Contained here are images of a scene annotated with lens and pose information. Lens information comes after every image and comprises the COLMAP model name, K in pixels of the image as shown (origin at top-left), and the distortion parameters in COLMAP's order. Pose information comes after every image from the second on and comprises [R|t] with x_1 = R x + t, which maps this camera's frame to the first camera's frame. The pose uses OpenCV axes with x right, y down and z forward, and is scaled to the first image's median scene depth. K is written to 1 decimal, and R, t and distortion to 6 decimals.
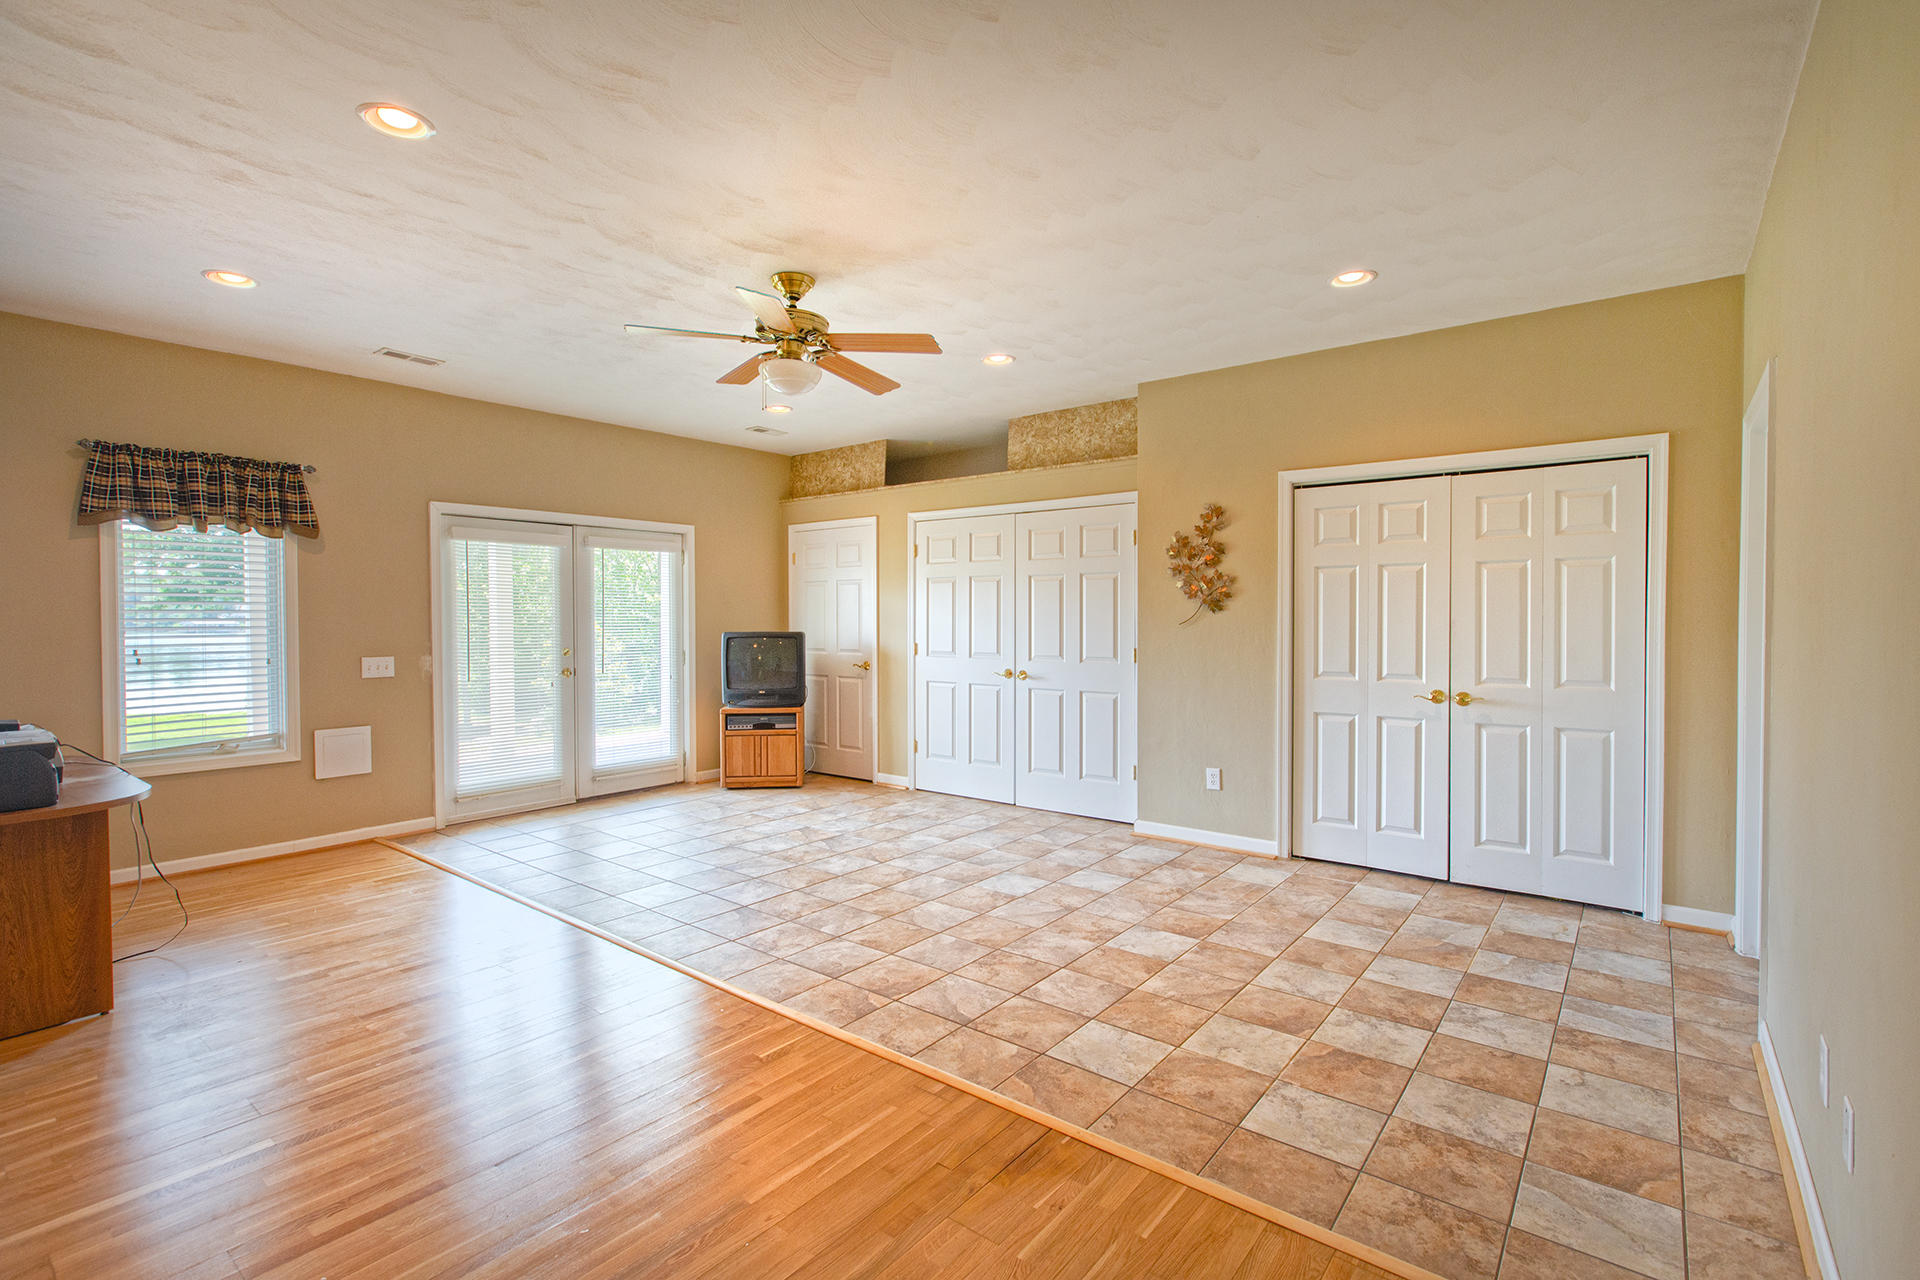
lens RADIAL K [[890.3, 0, 956.5], [0, 890.3, 636.1], [0, 0, 1]] dist [0.000949, -0.001040]
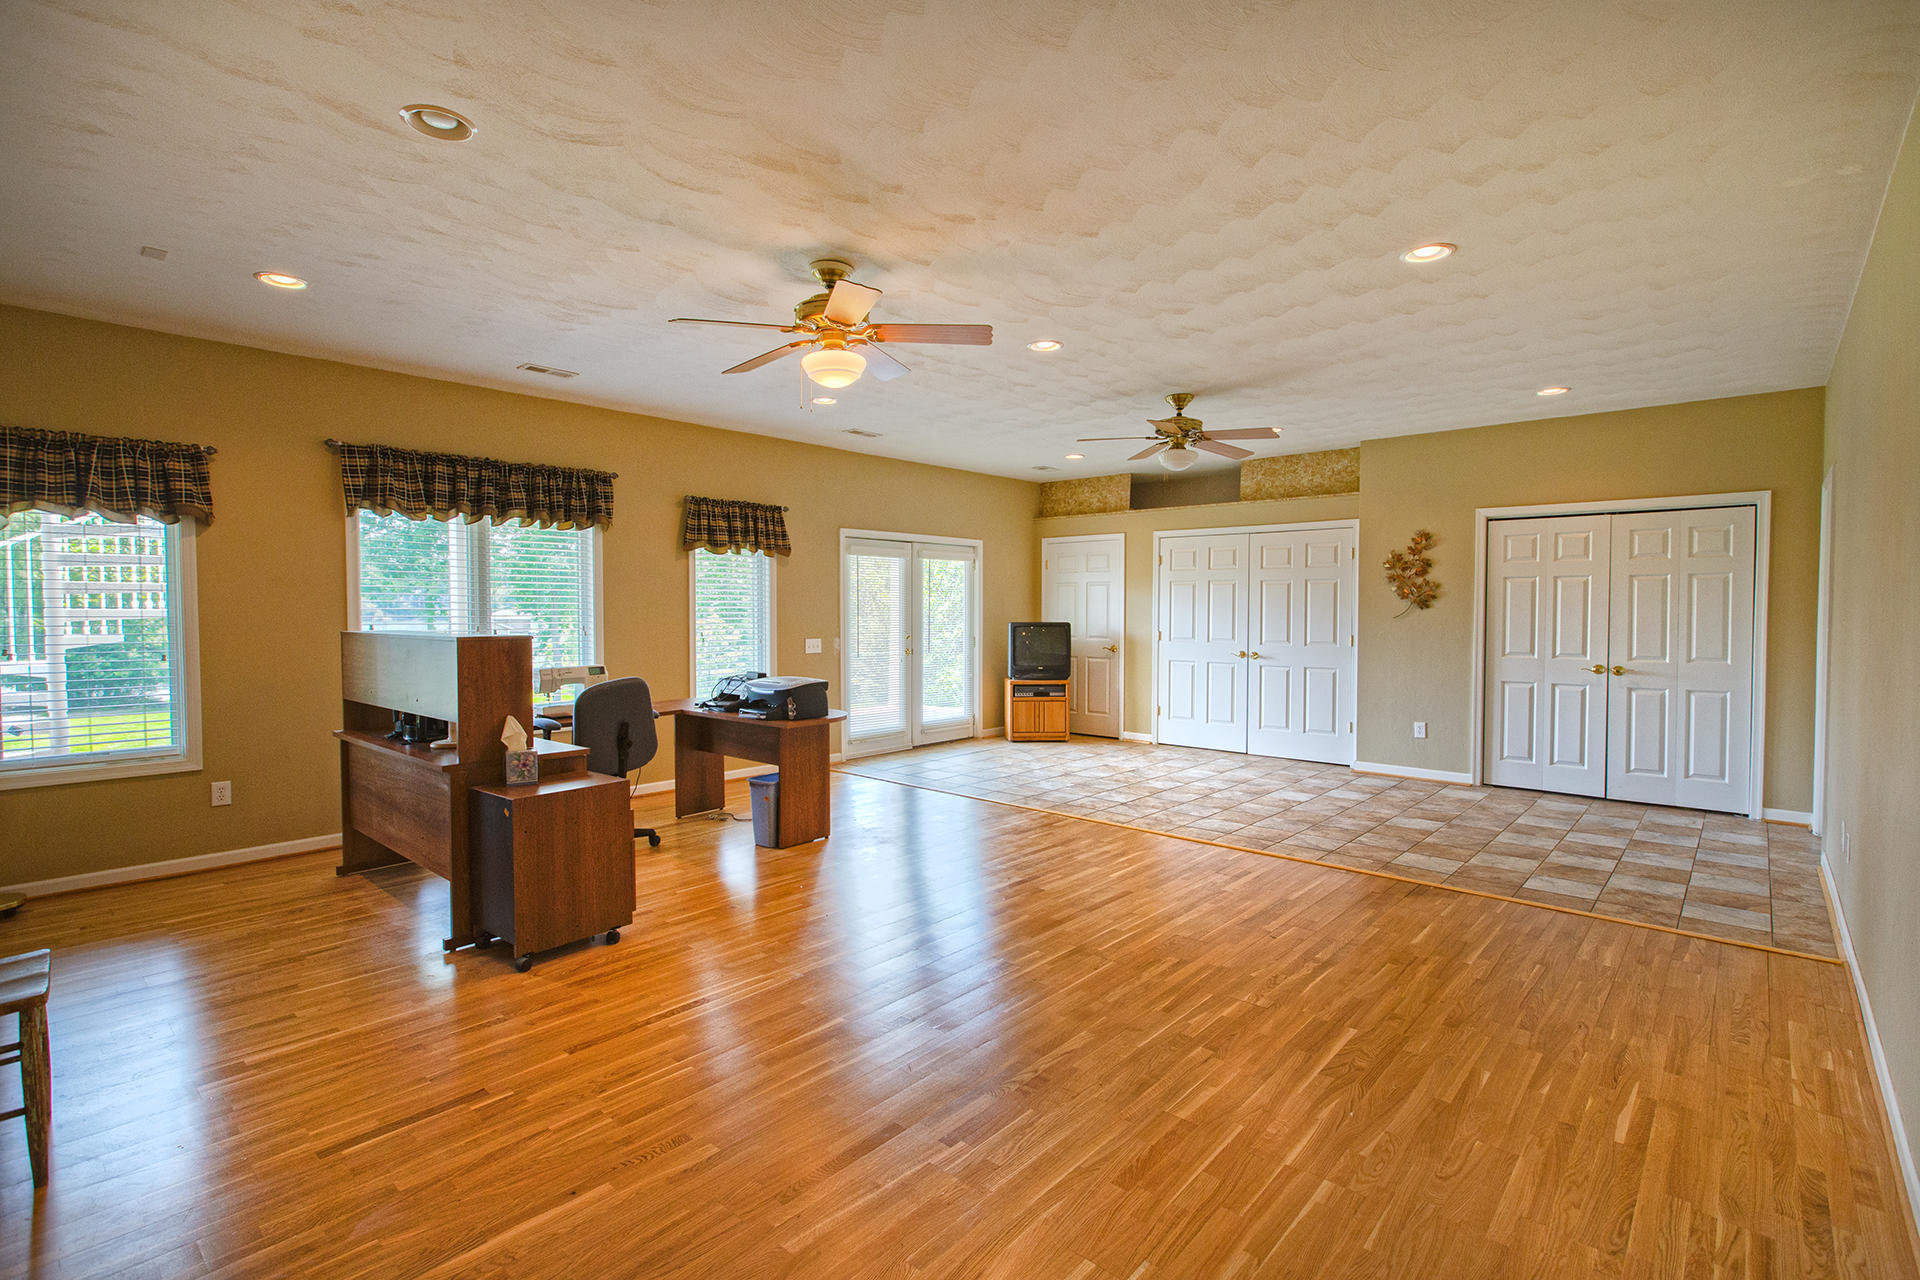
lens RADIAL K [[890.3, 0, 962.8], [0, 890.3, 634.7], [0, 0, 1]] dist [0.000949, -0.001040]
pose [[0.997870, 0.004797, -0.065052, -0.339966], [-0.004285, 0.999959, 0.008004, 0.004808], [0.065088, -0.007708, 0.997850, -0.434066]]
